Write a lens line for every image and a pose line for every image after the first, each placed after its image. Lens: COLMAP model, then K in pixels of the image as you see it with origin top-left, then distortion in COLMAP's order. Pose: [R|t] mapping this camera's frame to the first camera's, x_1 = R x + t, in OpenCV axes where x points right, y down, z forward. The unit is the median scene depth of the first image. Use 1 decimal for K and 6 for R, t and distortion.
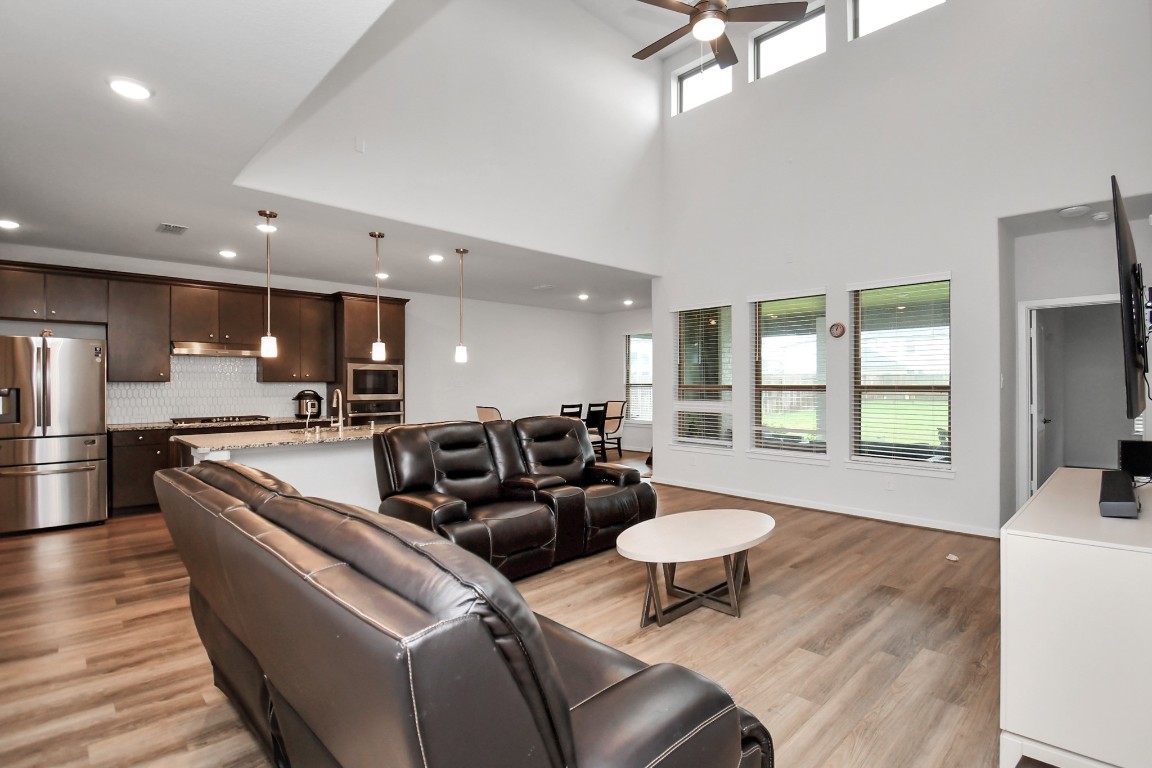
lens RADIAL K [[573.7, 0, 563.8], [0, 573.7, 383.4], [0, 0, 1]] dist [-0.020359, -0.000426]
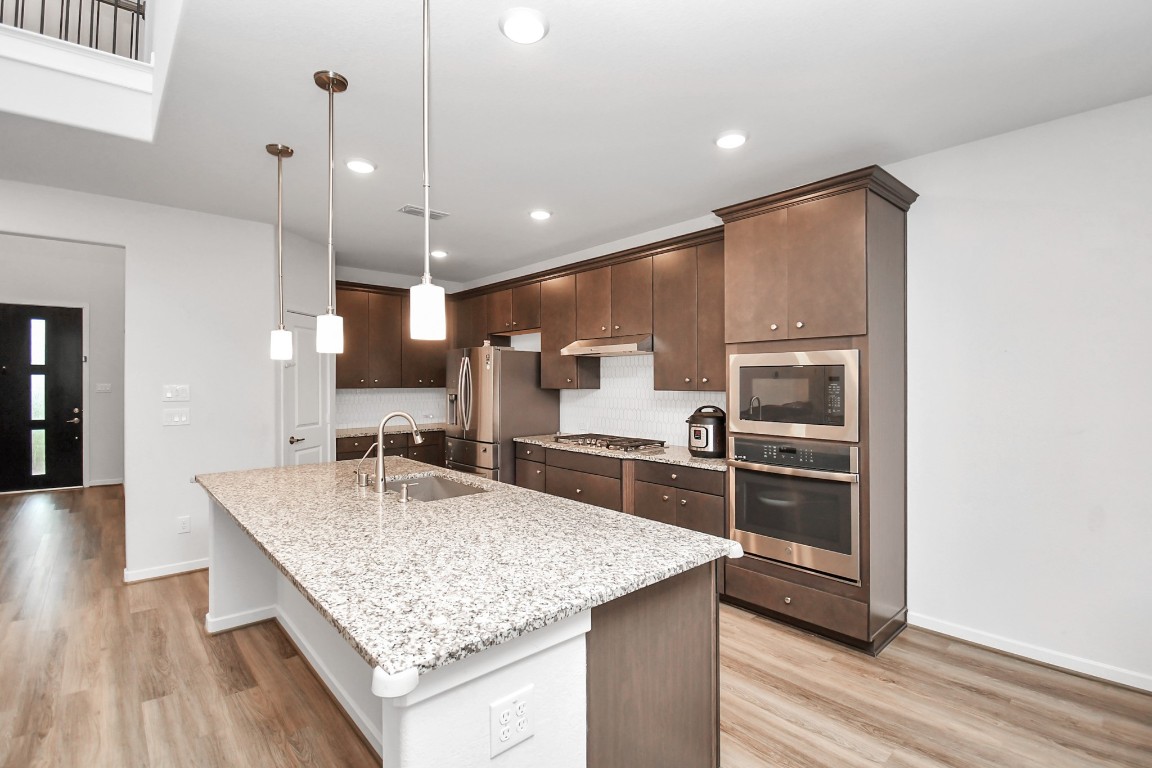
lens RADIAL K [[531.6, 0, 578.7], [0, 531.6, 382.5], [0, 0, 1]] dist [-0.012042, -0.006905]
pose [[-0.021905, -0.002477, -0.999757, 0.089059], [-0.007901, 0.999966, -0.002304, -0.011708], [0.999729, 0.007848, -0.021923, 1.202671]]
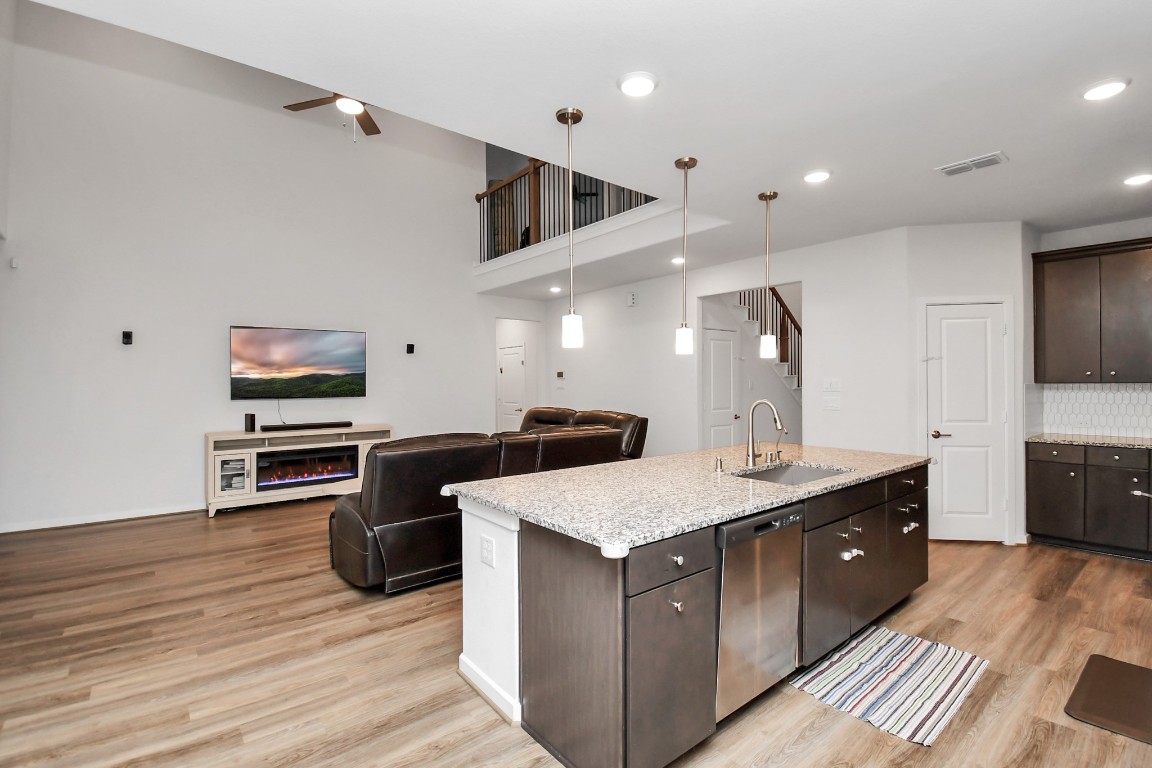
lens RADIAL K [[531.6, 0, 577.5], [0, 531.6, 379.3], [0, 0, 1]] dist [-0.012042, -0.006905]
pose [[-0.996305, 0.009588, 0.085346, -0.239885], [0.009689, 0.999953, 0.000769, -0.009255], [-0.085335, 0.001593, -0.996351, 1.591588]]
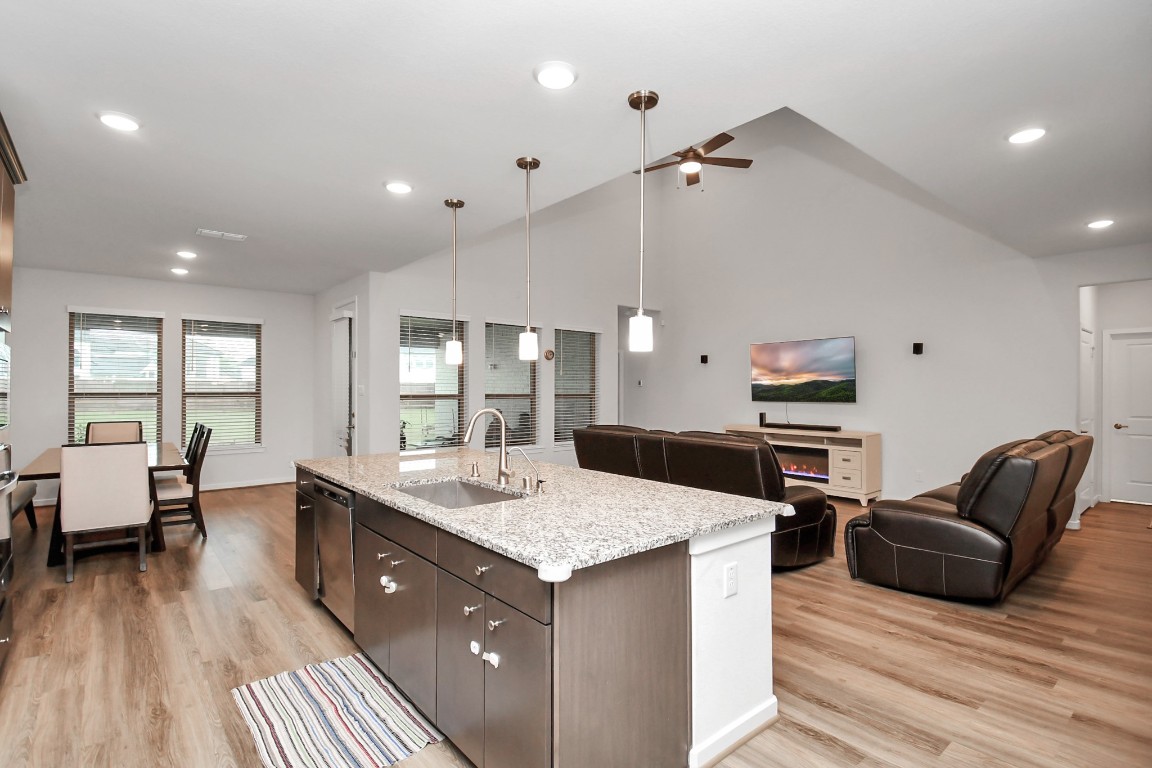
lens RADIAL K [[545.5, 0, 629.4], [0, 545.5, 382.3], [0, 0, 1]] dist [0.001436, -0.011200]
pose [[0.010595, 0.018661, 0.999770, -0.904857], [0.004472, 0.999815, -0.018709, 0.002749], [-0.999934, 0.004670, 0.010510, 0.868976]]
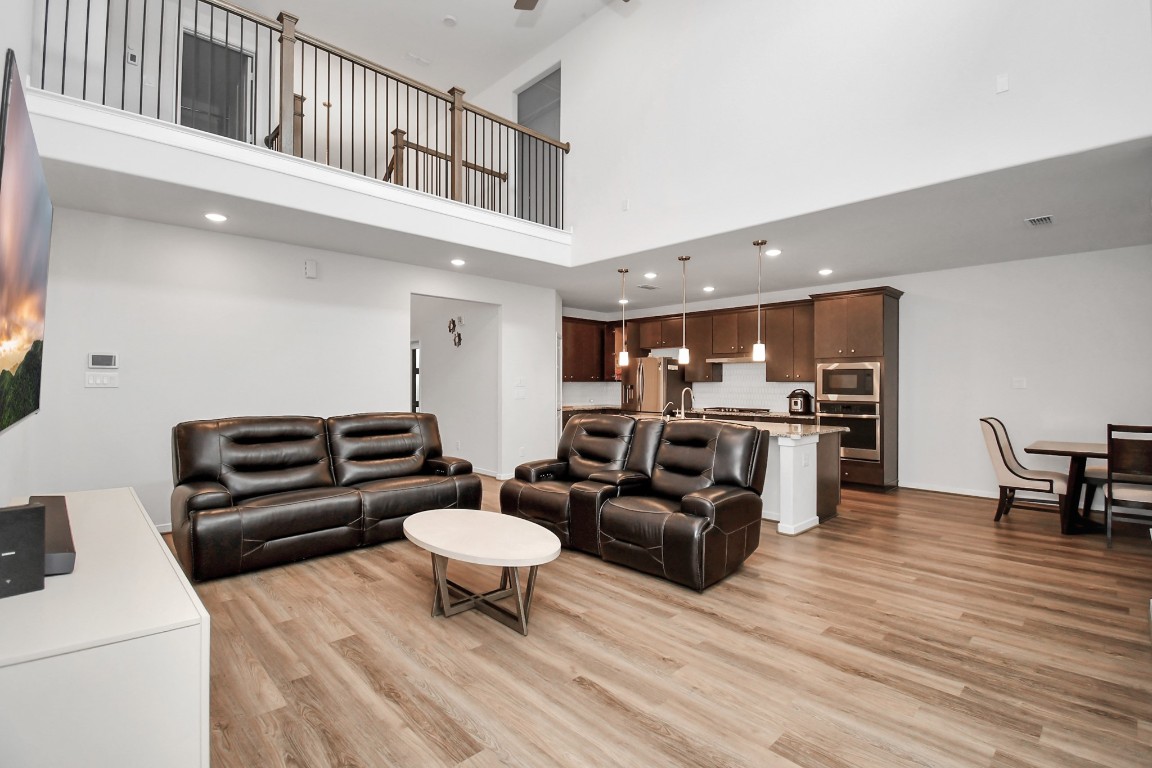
lens RADIAL K [[531.6, 0, 572.4], [0, 531.6, 379.9], [0, 0, 1]] dist [-0.012042, -0.006905]
pose [[-0.012706, -0.003018, -0.999915, 0.771470], [-0.004487, 0.999986, -0.002962, -0.001180], [0.999909, 0.004449, -0.012719, 0.787141]]
